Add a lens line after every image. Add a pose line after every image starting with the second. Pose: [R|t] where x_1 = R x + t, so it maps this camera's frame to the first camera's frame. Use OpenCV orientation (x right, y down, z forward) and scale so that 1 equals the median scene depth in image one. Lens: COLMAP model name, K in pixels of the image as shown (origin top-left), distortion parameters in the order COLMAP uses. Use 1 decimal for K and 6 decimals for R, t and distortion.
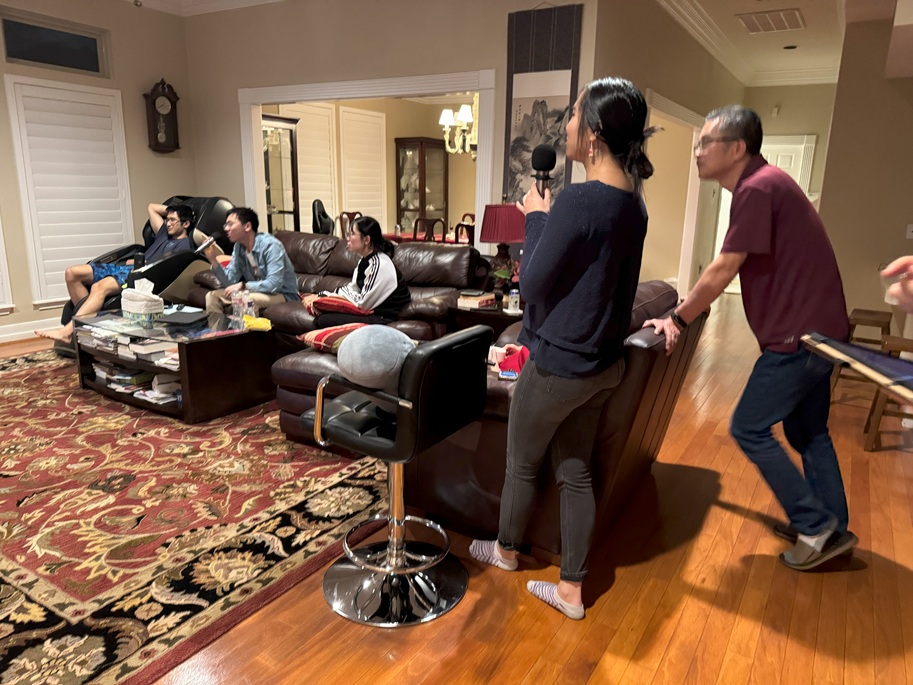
lens RADIAL K [[646.0, 0, 463.3], [0, 646.0, 344.3], [0, 0, 1]] dist [0.040437, -0.048447]
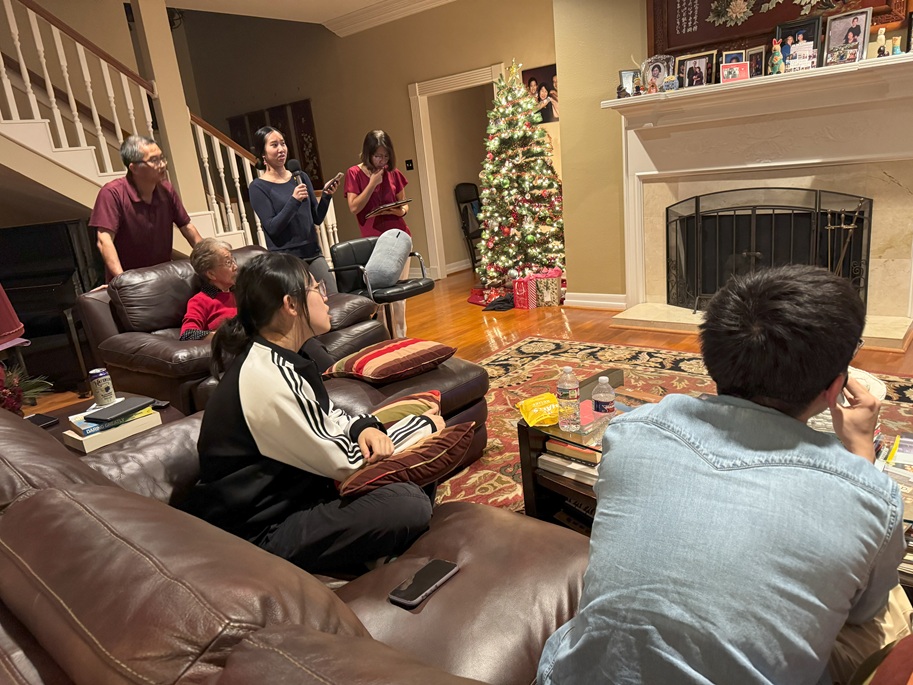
lens RADIAL K [[646.0, 0, 453.7], [0, 646.0, 344.9], [0, 0, 1]] dist [0.040437, -0.048447]
pose [[-0.983255, 0.033273, 0.179170, -0.318101], [0.118256, 0.864561, 0.488415, -0.329449], [-0.138652, 0.501425, -0.854019, 1.341216]]
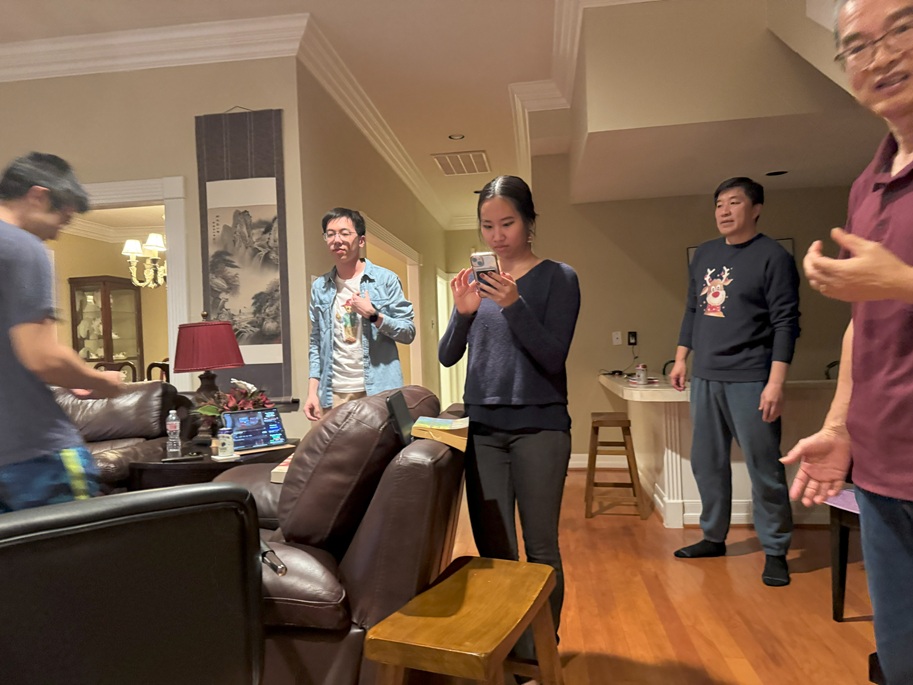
lens RADIAL K [[646.0, 0, 448.5], [0, 646.0, 346.6], [0, 0, 1]] dist [0.040437, -0.048447]
pose [[0.918824, -0.057916, 0.390395, 0.025546], [0.145412, 0.969265, -0.198447, 0.011202], [-0.366903, 0.239106, 0.899005, 0.183315]]
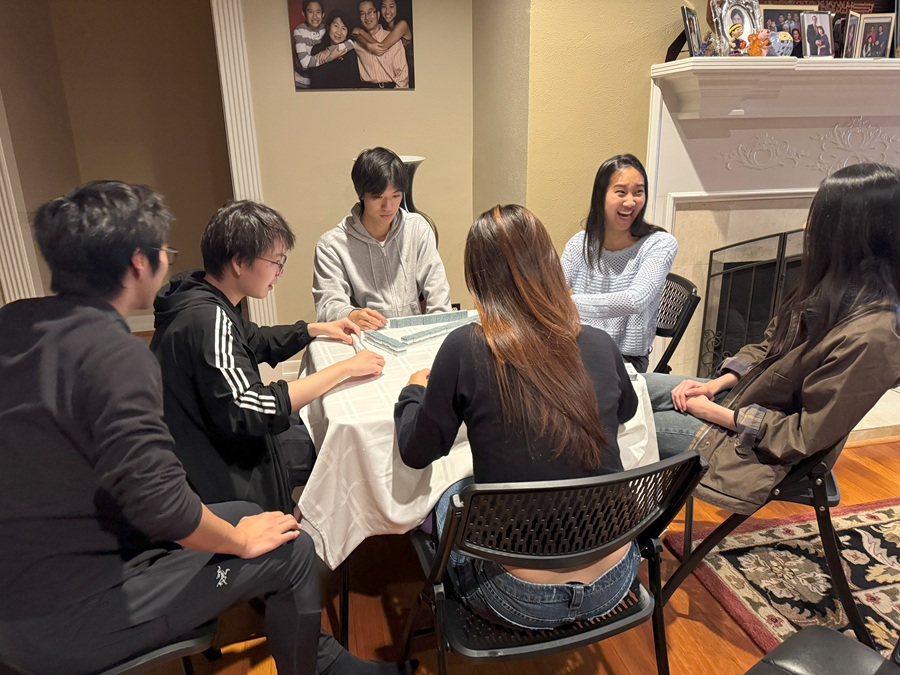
lens RADIAL K [[636.8, 0, 451.2], [0, 636.8, 334.0], [0, 0, 1]] dist [0.040437, -0.048447]
pose [[-0.732311, 0.191112, -0.653603, 0.189981], [-0.159918, 0.884705, 0.437862, -0.115335], [0.661926, 0.425174, -0.617317, 0.474604]]
